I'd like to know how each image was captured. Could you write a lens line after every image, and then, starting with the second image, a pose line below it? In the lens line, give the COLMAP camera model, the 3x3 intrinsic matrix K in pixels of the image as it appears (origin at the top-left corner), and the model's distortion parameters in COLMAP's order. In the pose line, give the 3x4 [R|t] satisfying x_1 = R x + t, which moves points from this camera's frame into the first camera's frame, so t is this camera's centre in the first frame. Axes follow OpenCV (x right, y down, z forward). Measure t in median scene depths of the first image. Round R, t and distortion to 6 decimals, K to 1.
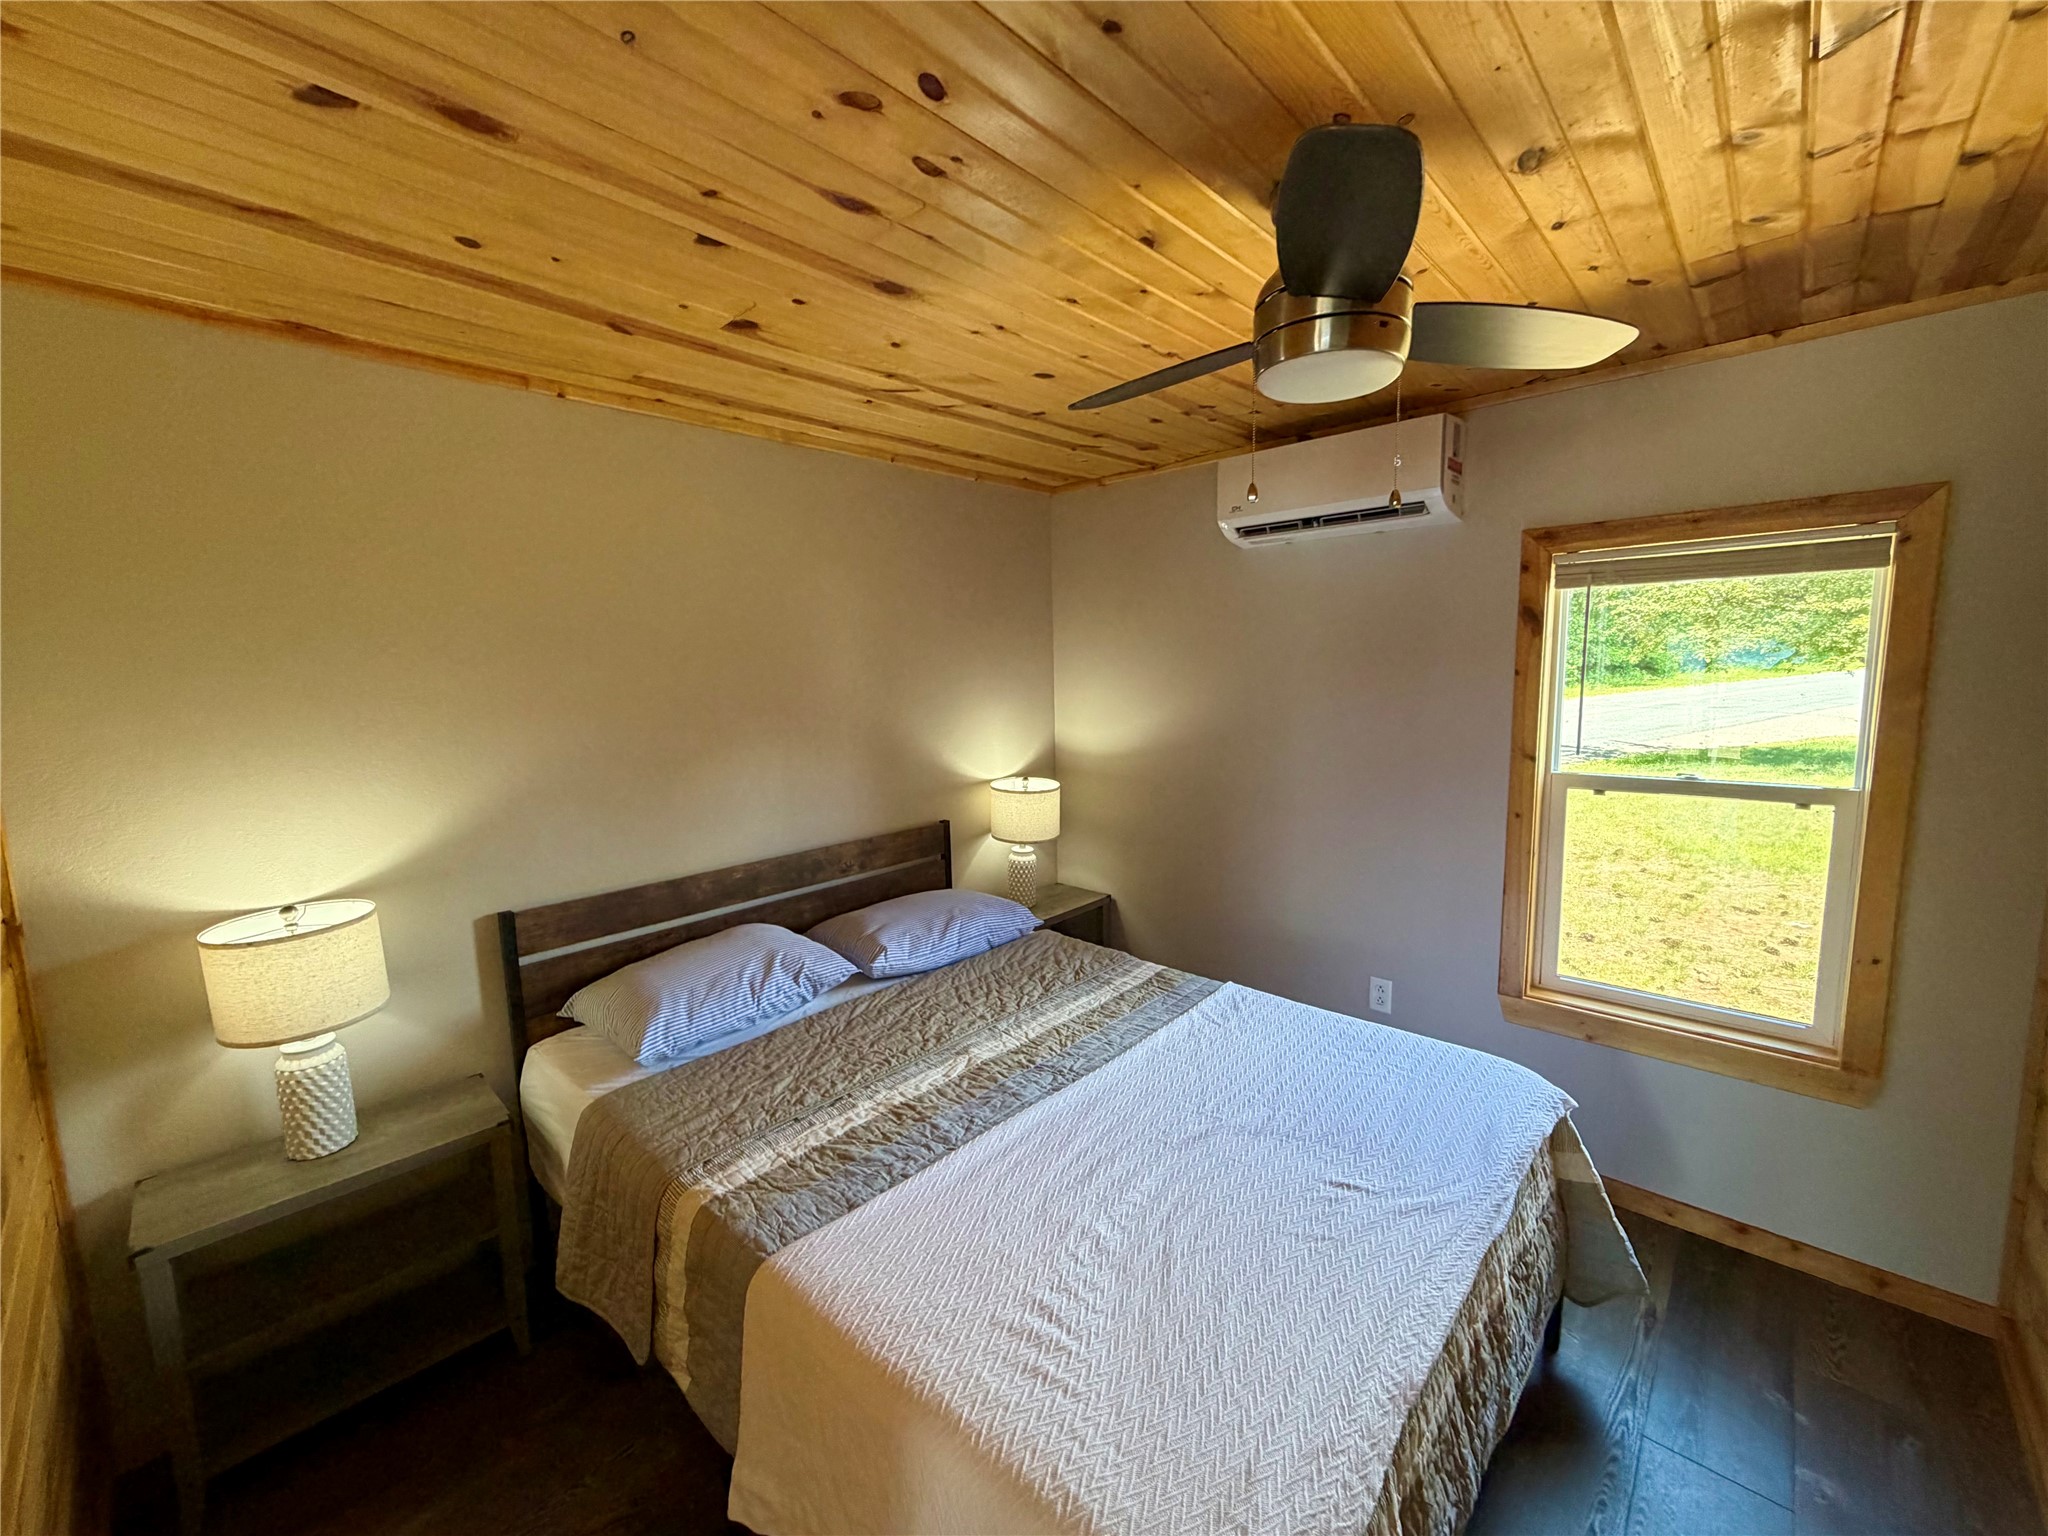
lens RADIAL K [[817.9, 0, 1031.2], [0, 817.9, 774.3], [0, 0, 1]] dist [0.000176, 0.000072]
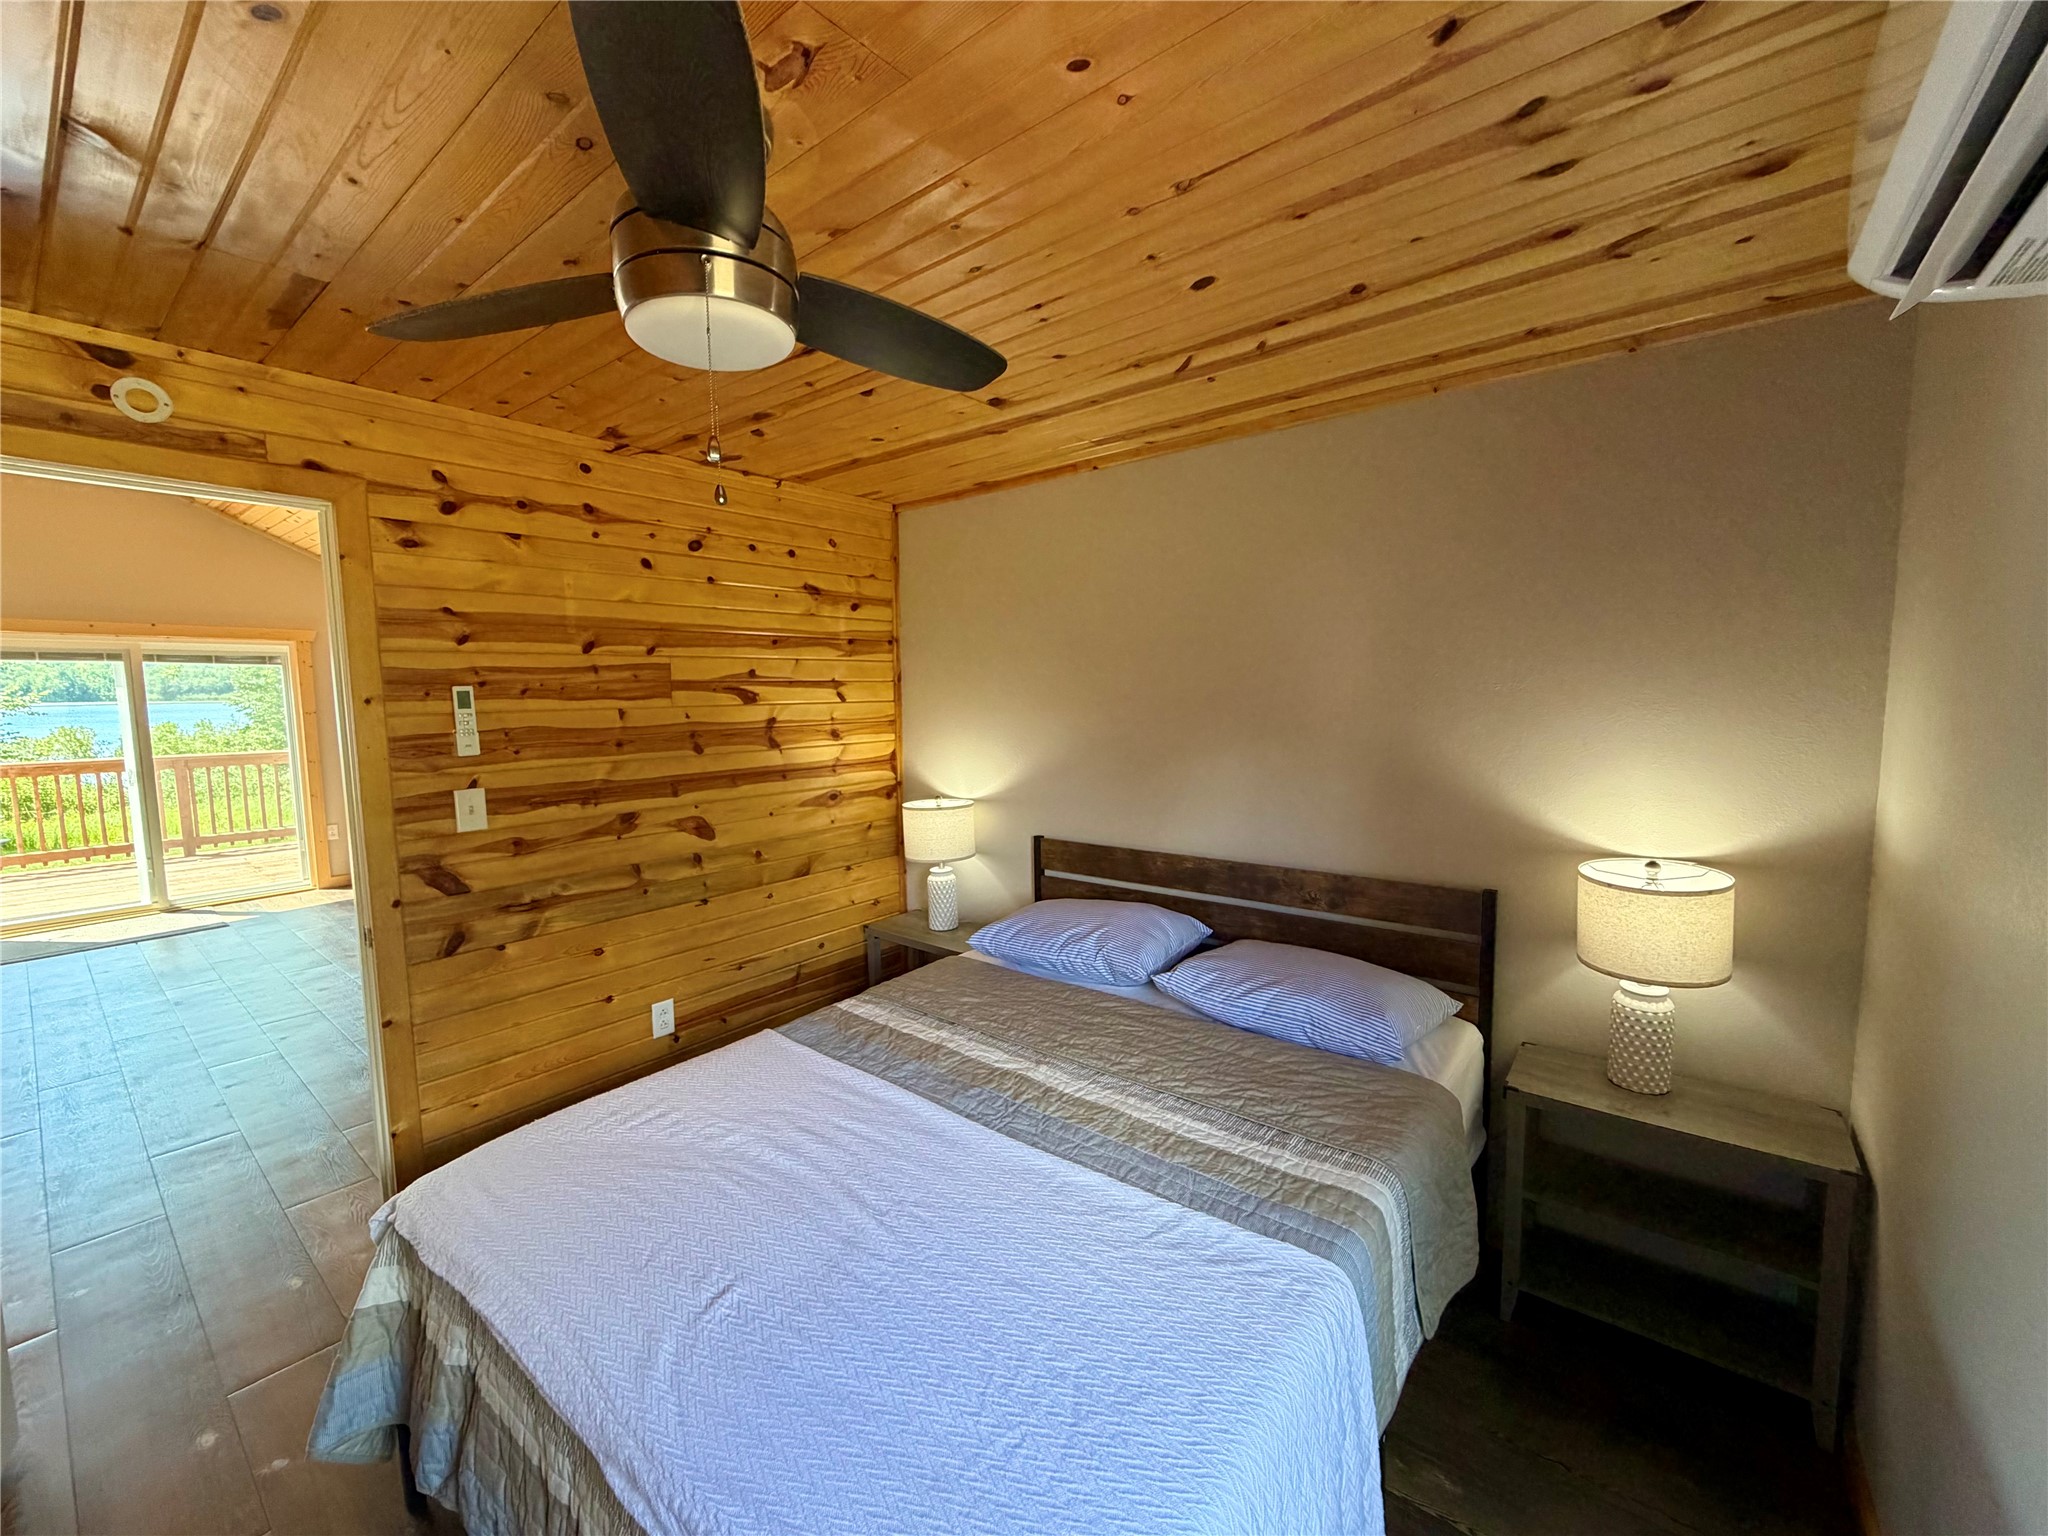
lens RADIAL K [[809.1, 0, 1027.9], [0, 809.1, 823.2], [0, 0, 1]] dist [0.001858, 0.000088]
pose [[0.075098, 0.202006, -0.976501, 0.608248], [-0.101942, 0.975691, 0.193998, -0.108120], [0.991952, 0.084977, 0.093865, 0.618401]]
